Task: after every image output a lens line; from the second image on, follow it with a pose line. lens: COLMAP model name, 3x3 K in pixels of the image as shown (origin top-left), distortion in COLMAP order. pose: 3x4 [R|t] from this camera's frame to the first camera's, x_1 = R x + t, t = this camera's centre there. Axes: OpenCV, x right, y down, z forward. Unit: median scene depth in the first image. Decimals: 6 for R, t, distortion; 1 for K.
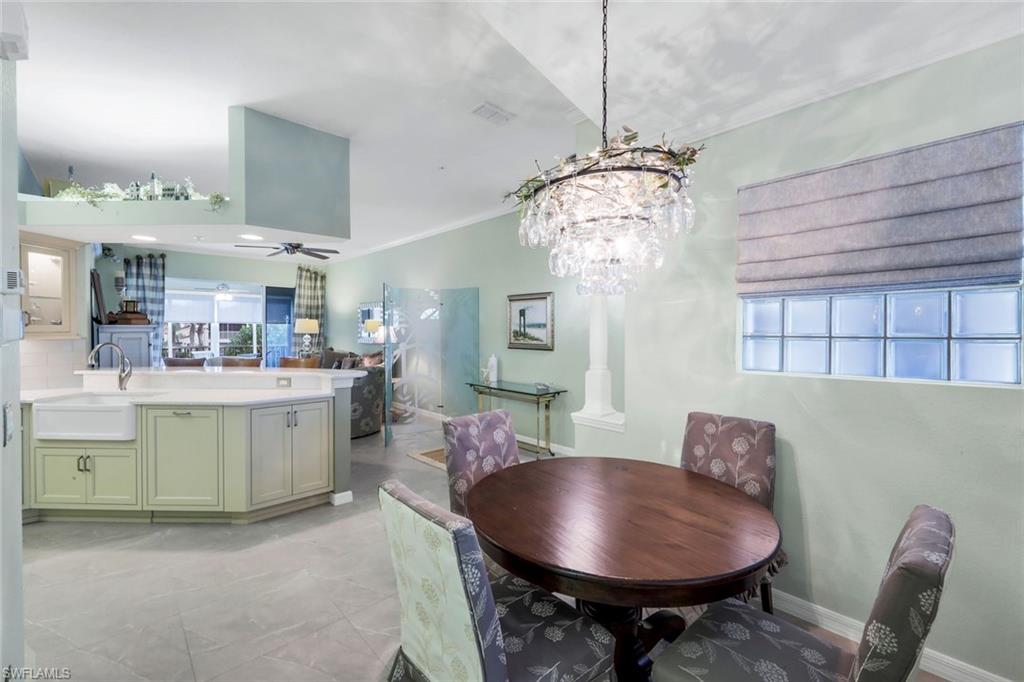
lens RADIAL K [[426.2, 0, 510.5], [0, 426.2, 335.0], [0, 0, 1]] dist [0.000448, 0.000084]
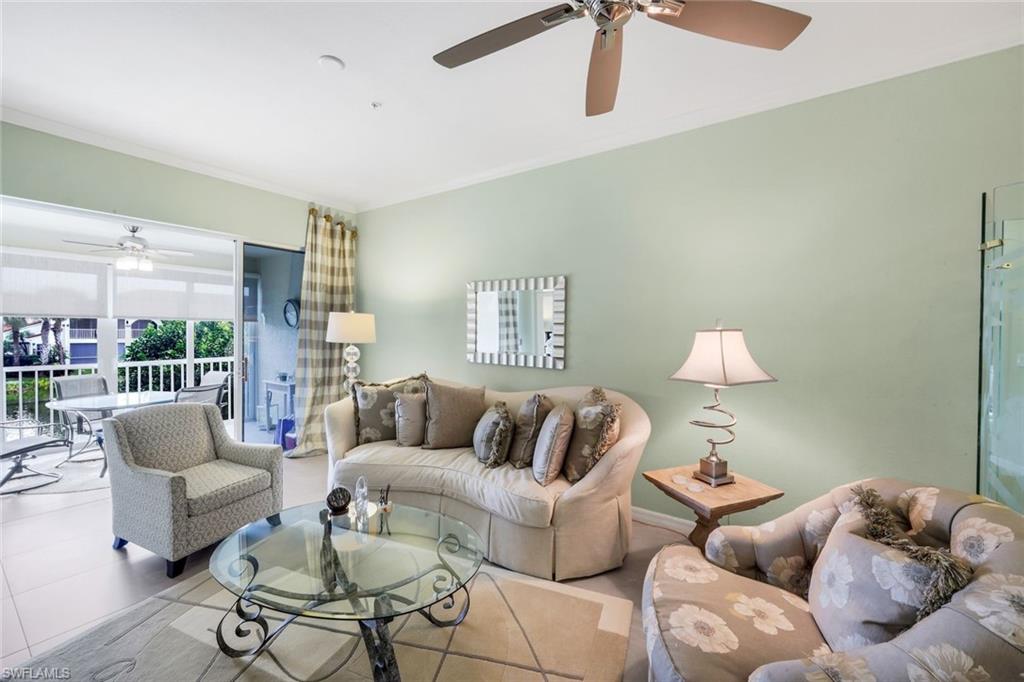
lens RADIAL K [[426.2, 0, 510.5], [0, 426.2, 335.0], [0, 0, 1]] dist [0.000448, 0.000084]
pose [[0.982146, 0.005781, 0.188029, -0.691607], [-0.005907, 0.999983, 0.000113, -0.023774], [-0.188025, -0.001221, 0.982163, 0.889878]]
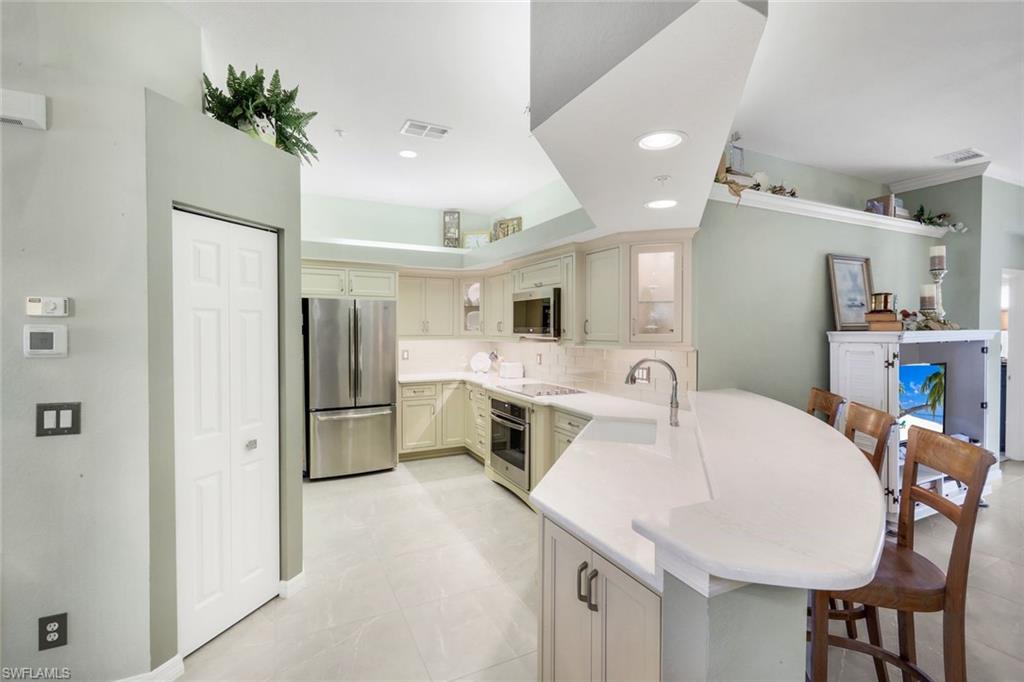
lens RADIAL K [[470.9, 0, 509.8], [0, 470.9, 335.6], [0, 0, 1]] dist [0.001371, 0.000843]
pose [[-0.292837, 0.017059, -0.956010, -0.054735], [-0.012310, 0.999691, 0.021609, -0.024398], [0.956083, 0.018097, -0.292536, 0.660097]]
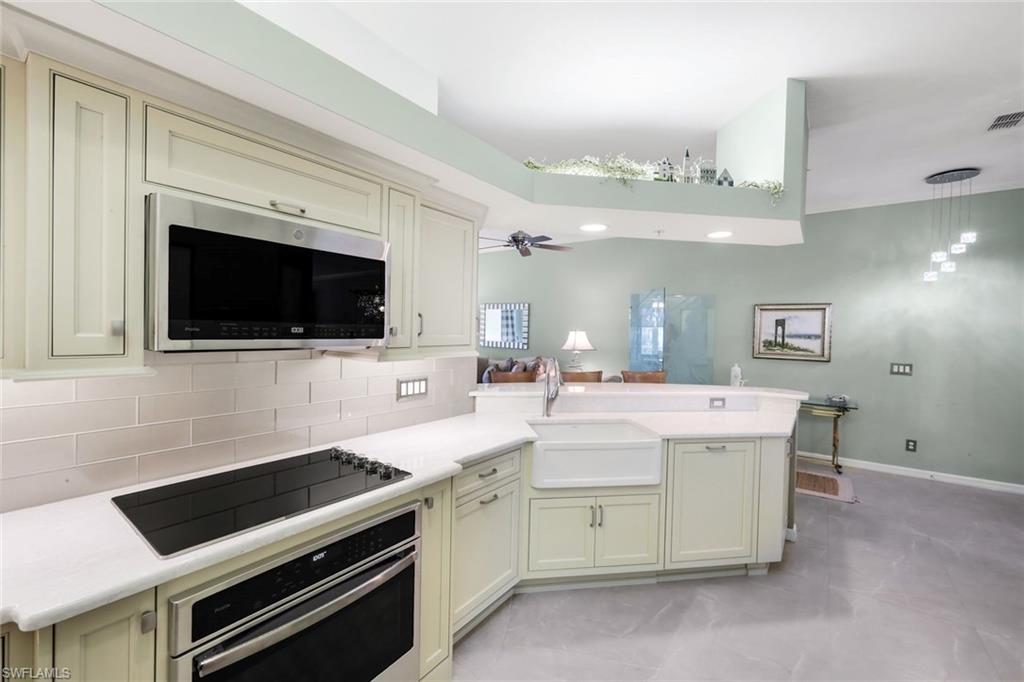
lens RADIAL K [[413.1, 0, 517.5], [0, 413.1, 336.3], [0, 0, 1]] dist [-0.000161, 0.000061]
pose [[0.984281, 0.014411, 0.176021, -0.753423], [-0.015453, 0.999870, 0.004549, -0.015880], [-0.175932, -0.007198, 0.984376, 0.169790]]
